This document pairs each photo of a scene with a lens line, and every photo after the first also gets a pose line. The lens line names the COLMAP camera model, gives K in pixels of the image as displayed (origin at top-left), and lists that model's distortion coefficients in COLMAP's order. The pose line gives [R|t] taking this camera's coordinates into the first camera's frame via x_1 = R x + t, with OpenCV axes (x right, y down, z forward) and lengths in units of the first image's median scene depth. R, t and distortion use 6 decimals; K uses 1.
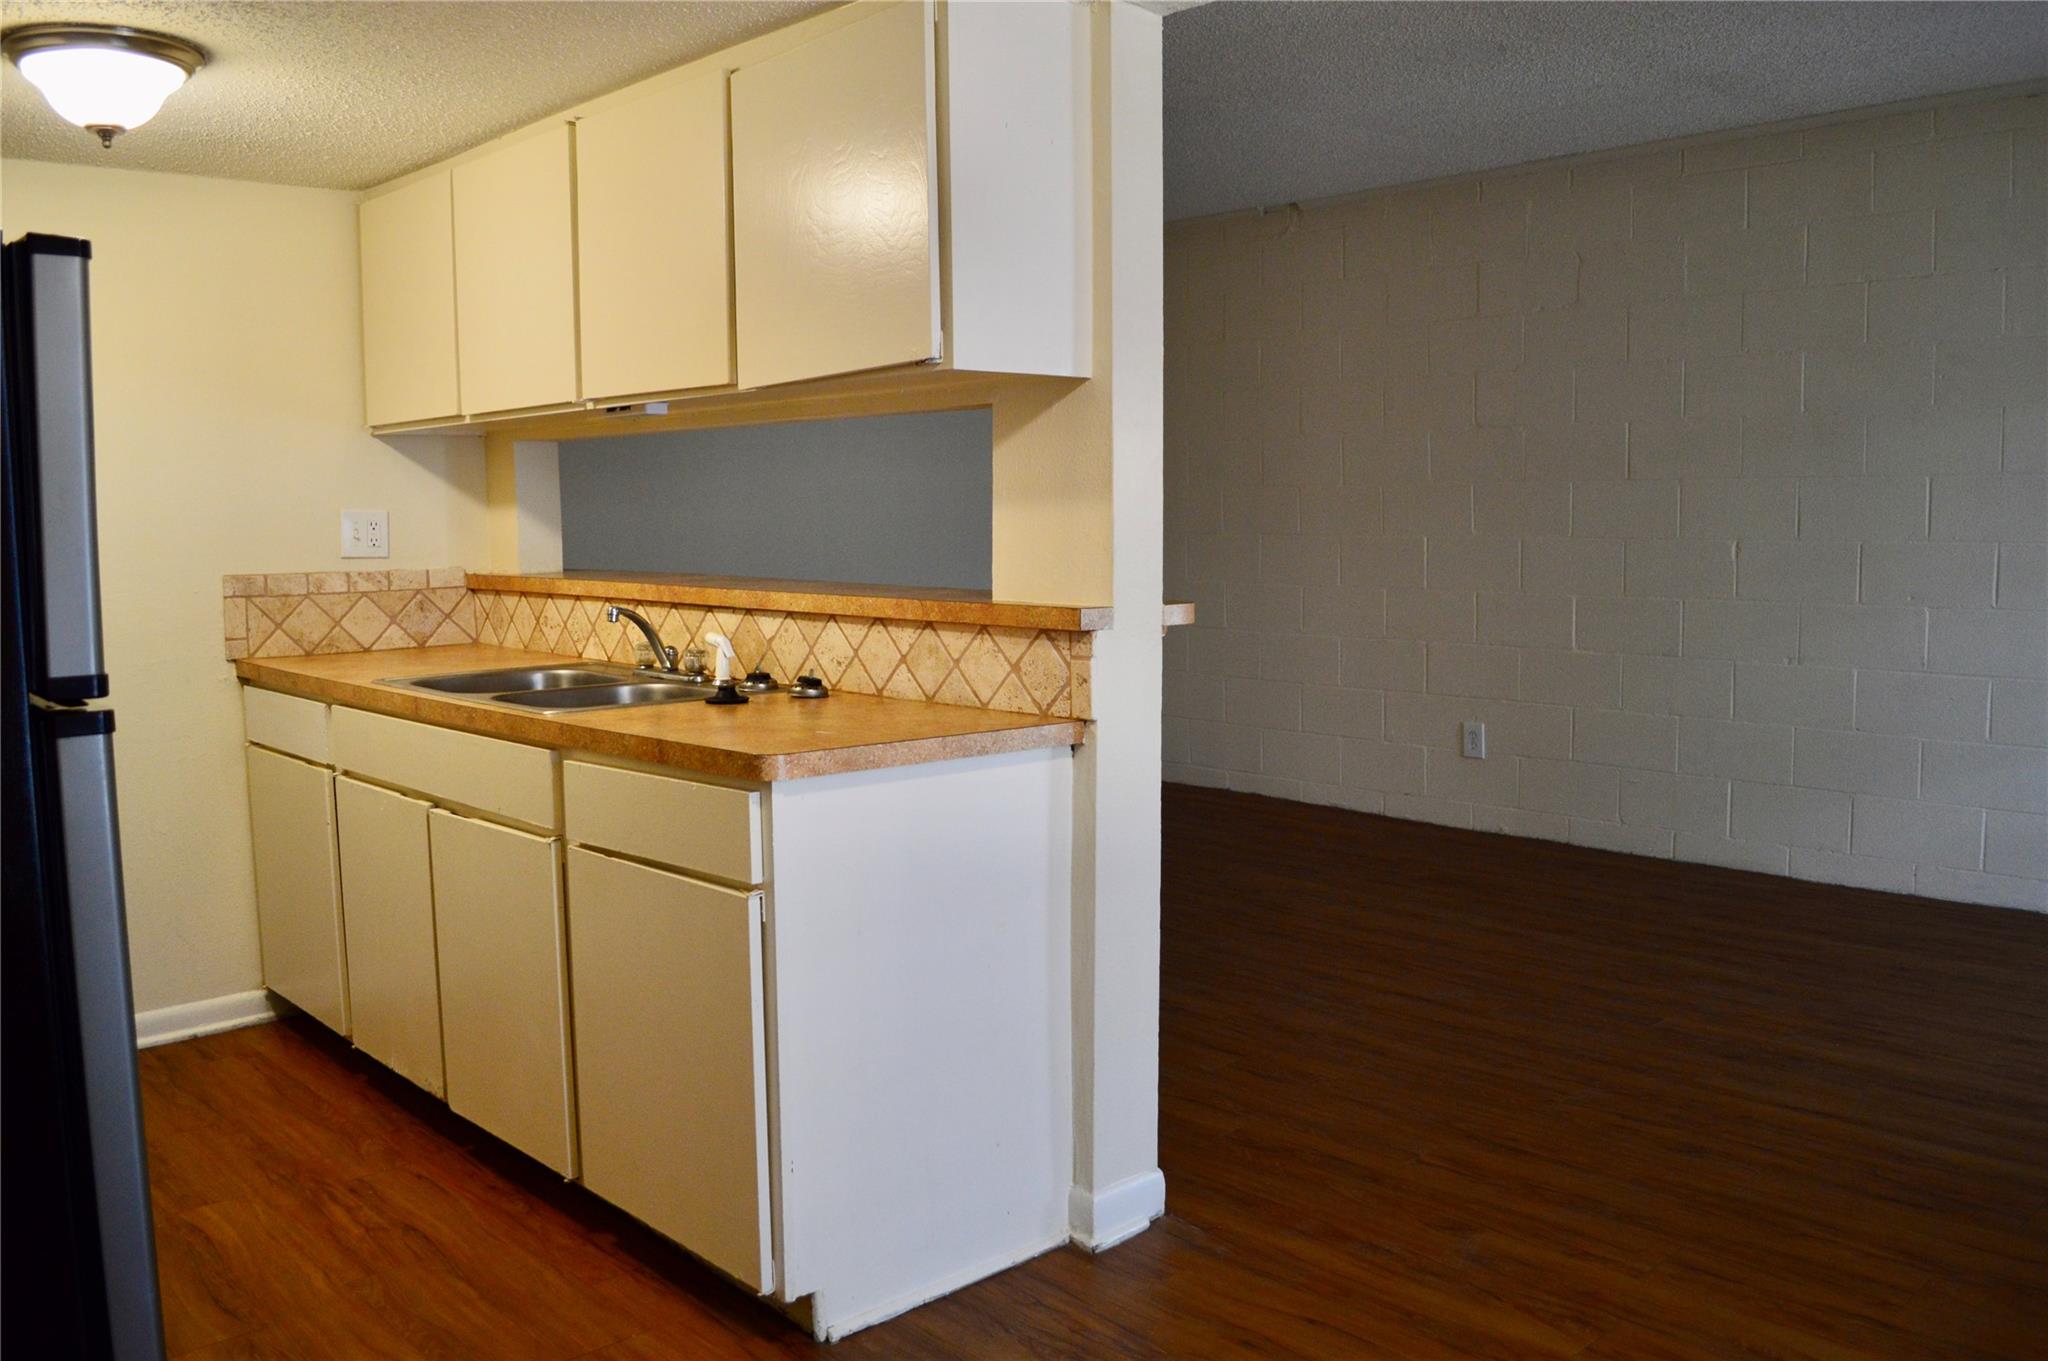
lens RADIAL K [[1661.0, 0, 1024.0], [0, 1661.0, 680.5], [0, 0, 1]] dist [-0.072982, 0.011304]
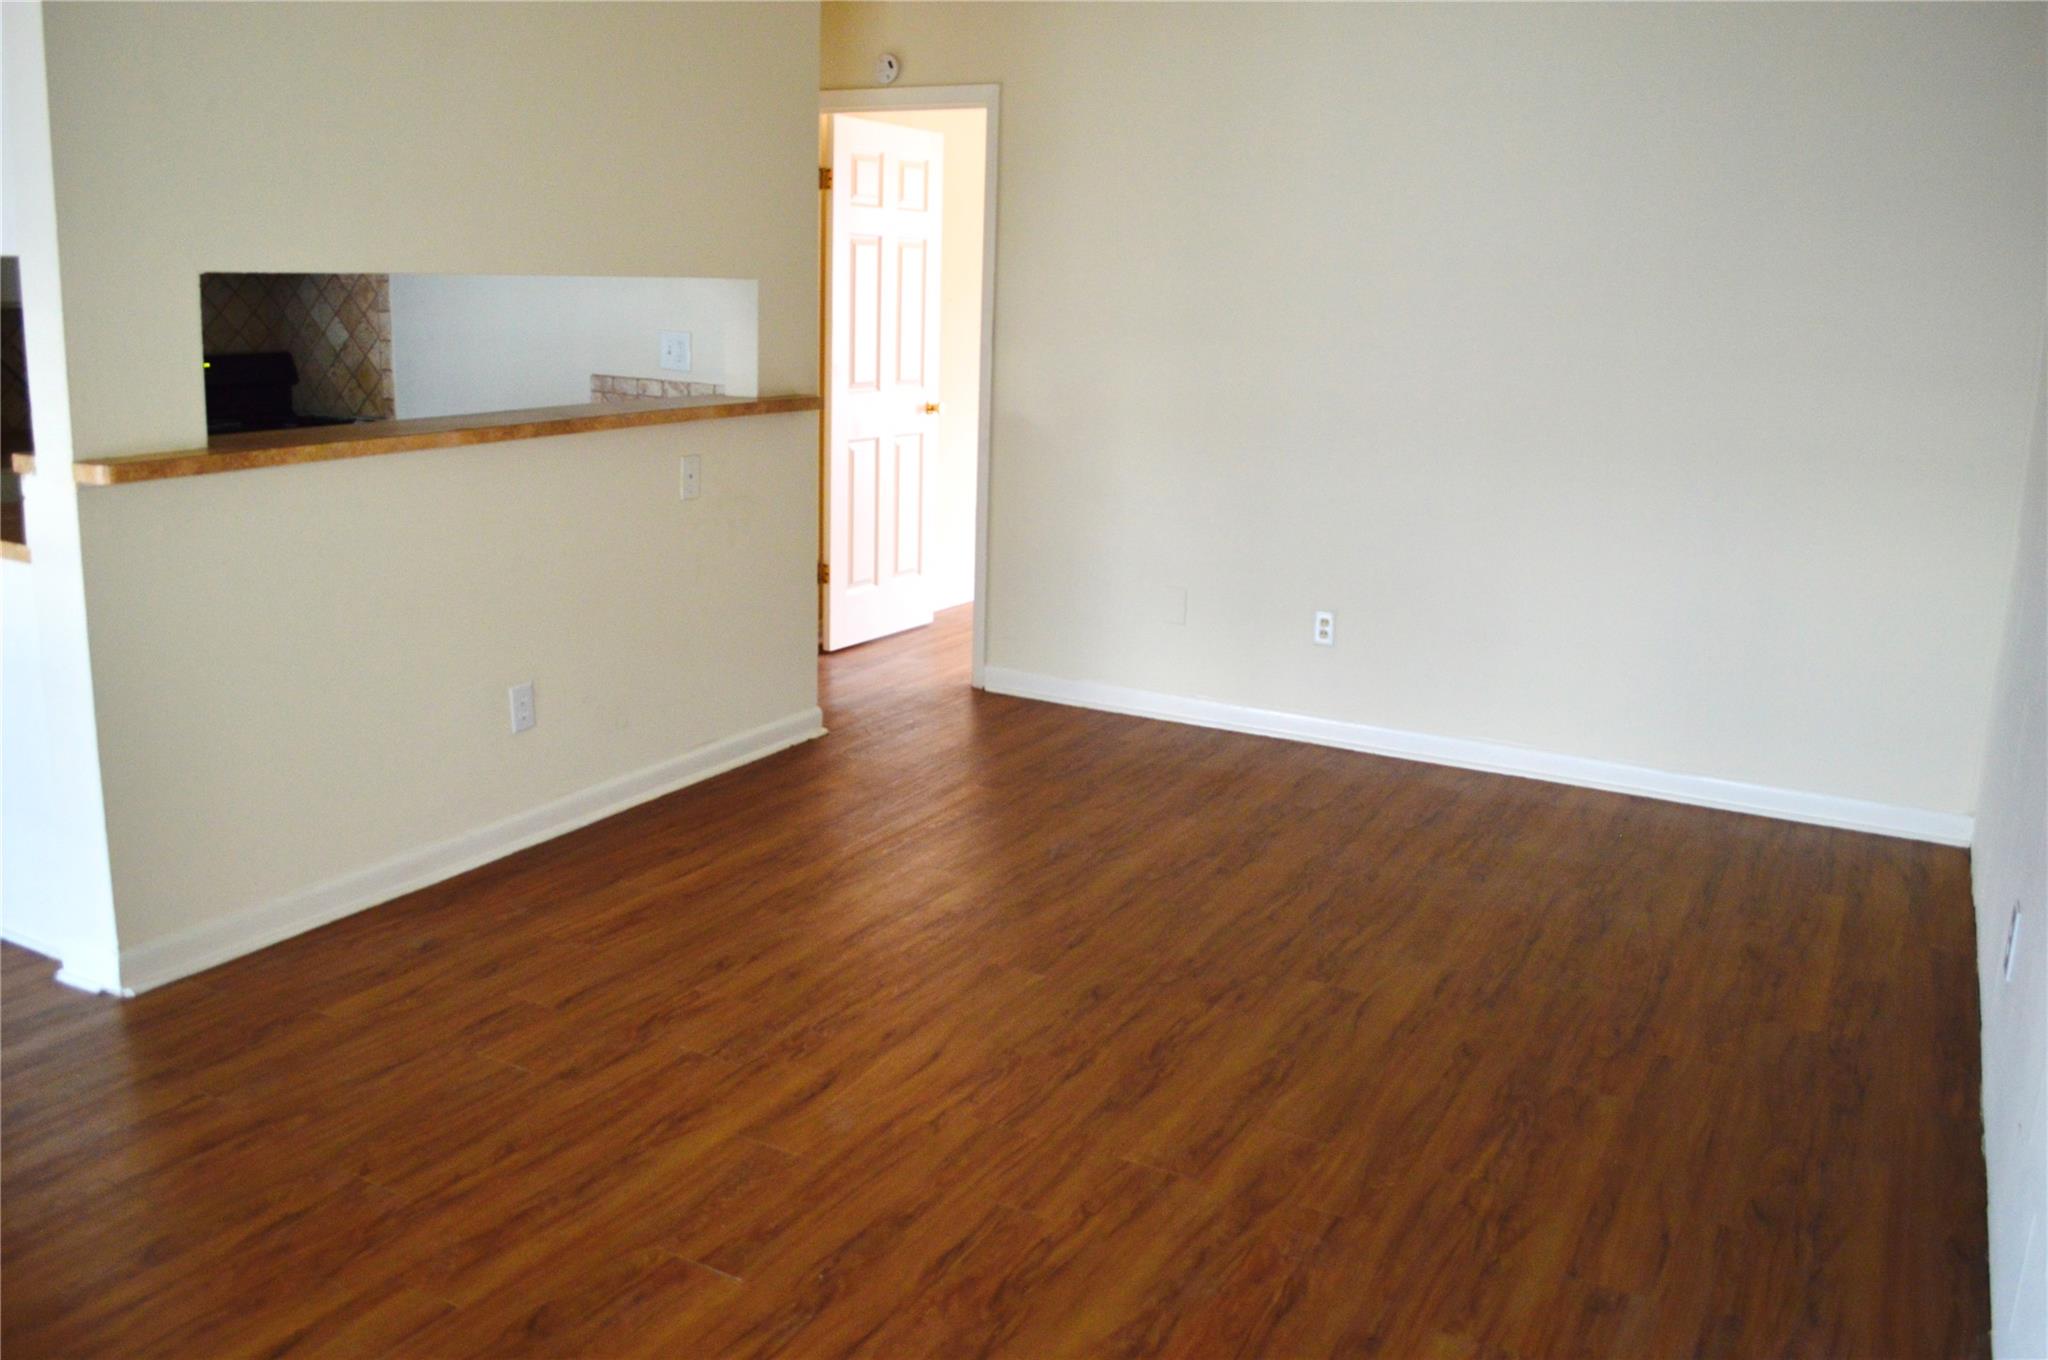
lens RADIAL K [[1661.0, 0, 1024.0], [0, 1661.0, 680.0], [0, 0, 1]] dist [-0.072982, 0.011304]
pose [[0.338518, 0.244001, -0.908773, 0.968243], [-0.139133, 0.968157, 0.208119, -0.160058], [0.930617, 0.055988, 0.361687, 0.894497]]
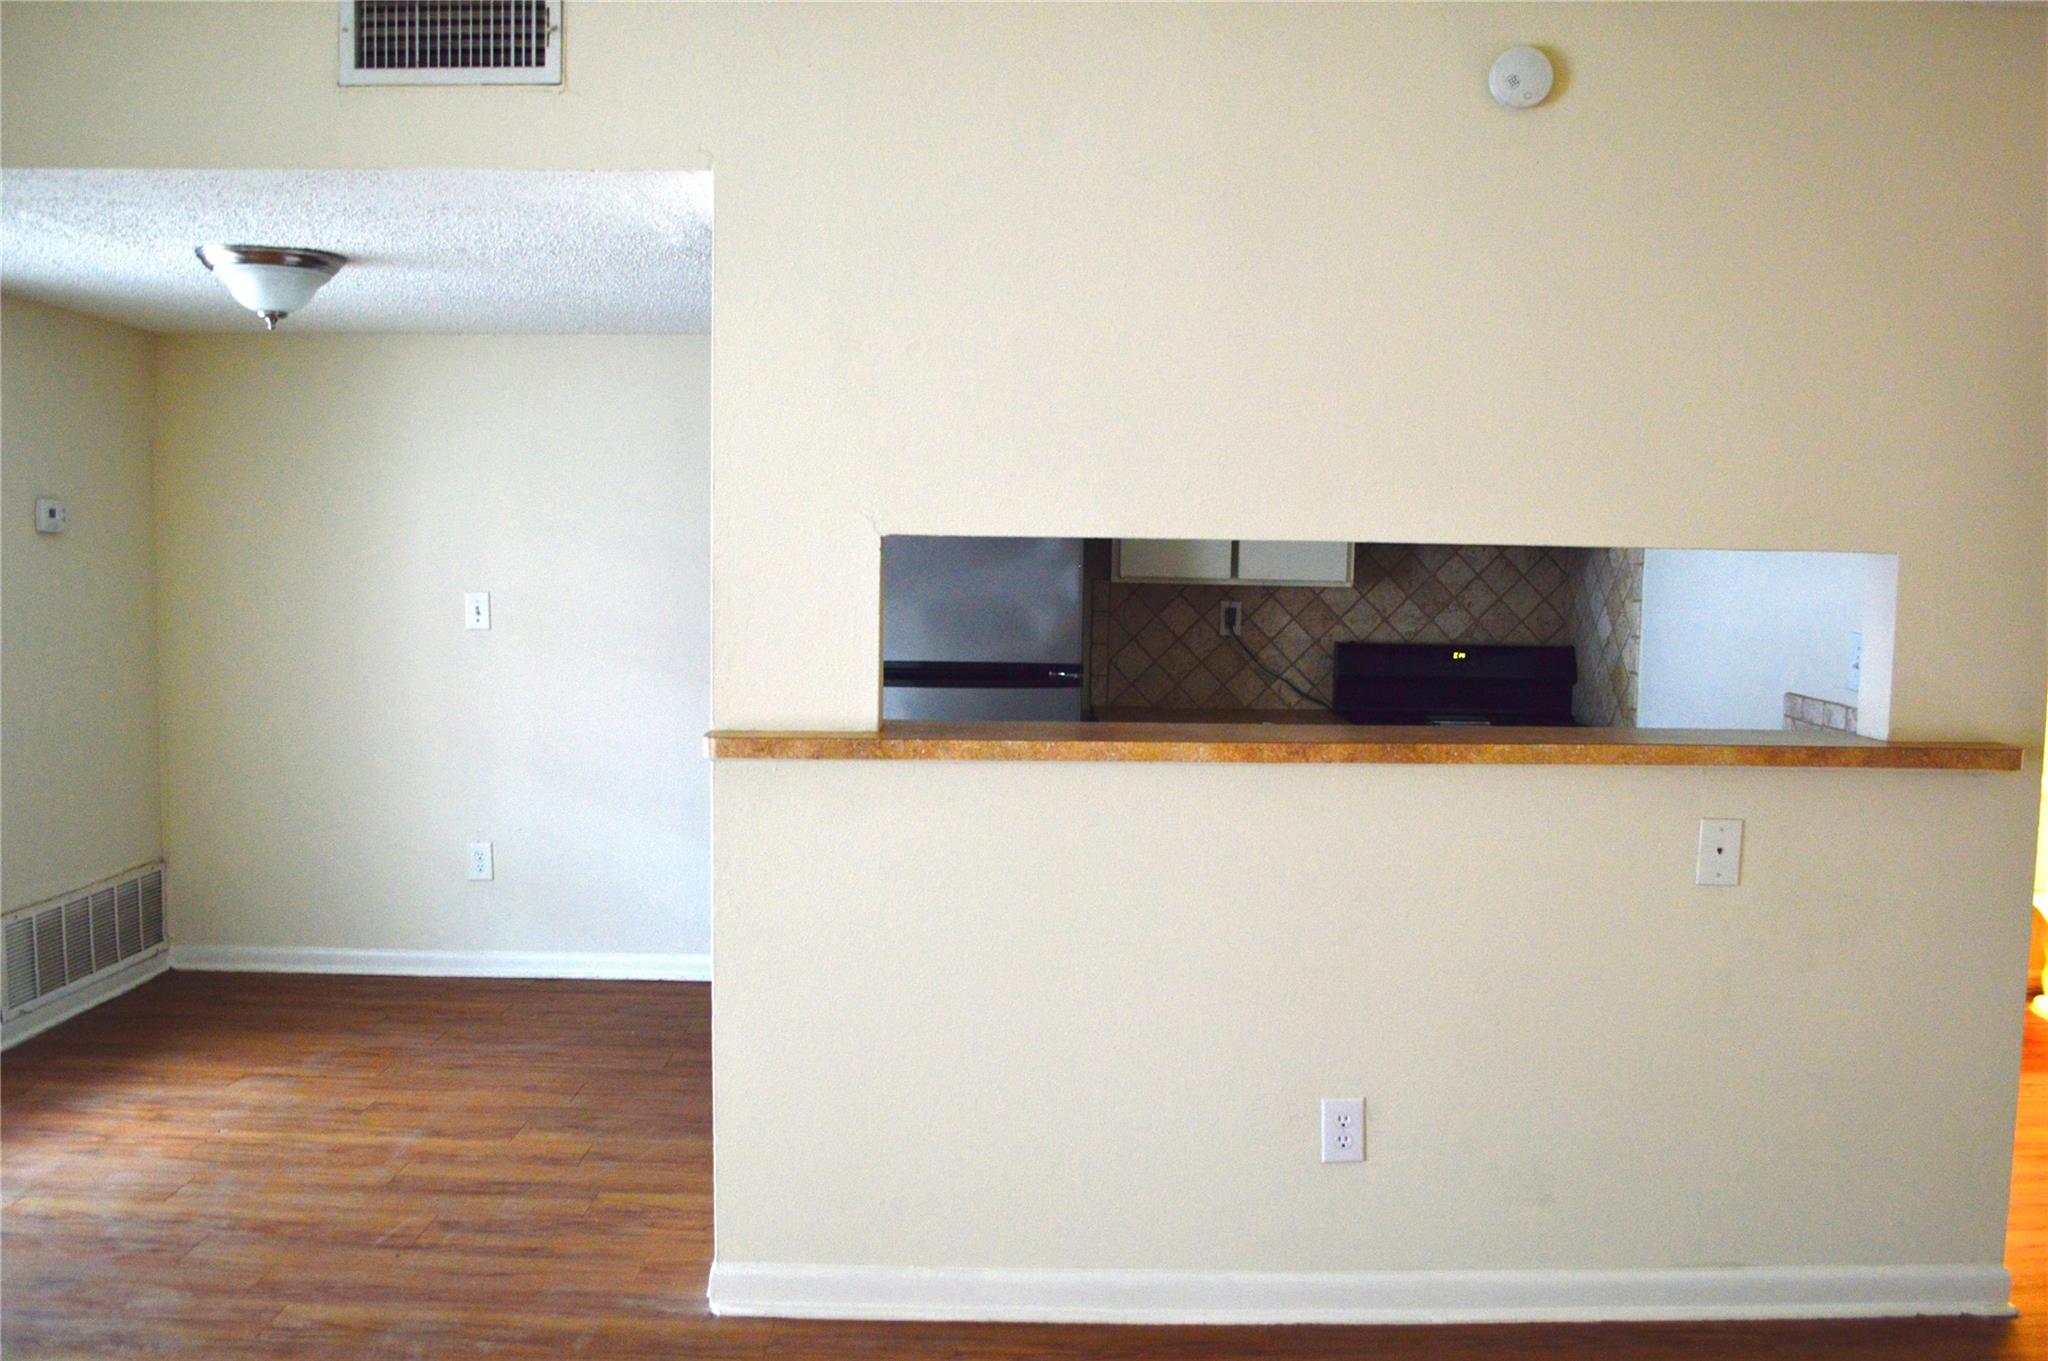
lens RADIAL K [[1661.0, 0, 1024.0], [0, 1661.0, 680.5], [0, 0, 1]] dist [-0.072982, 0.011304]
pose [[-0.668703, 0.062664, -0.740884, 0.527700], [-0.089668, 0.982373, 0.164021, -0.195297], [0.738103, 0.176115, -0.651297, 1.349627]]
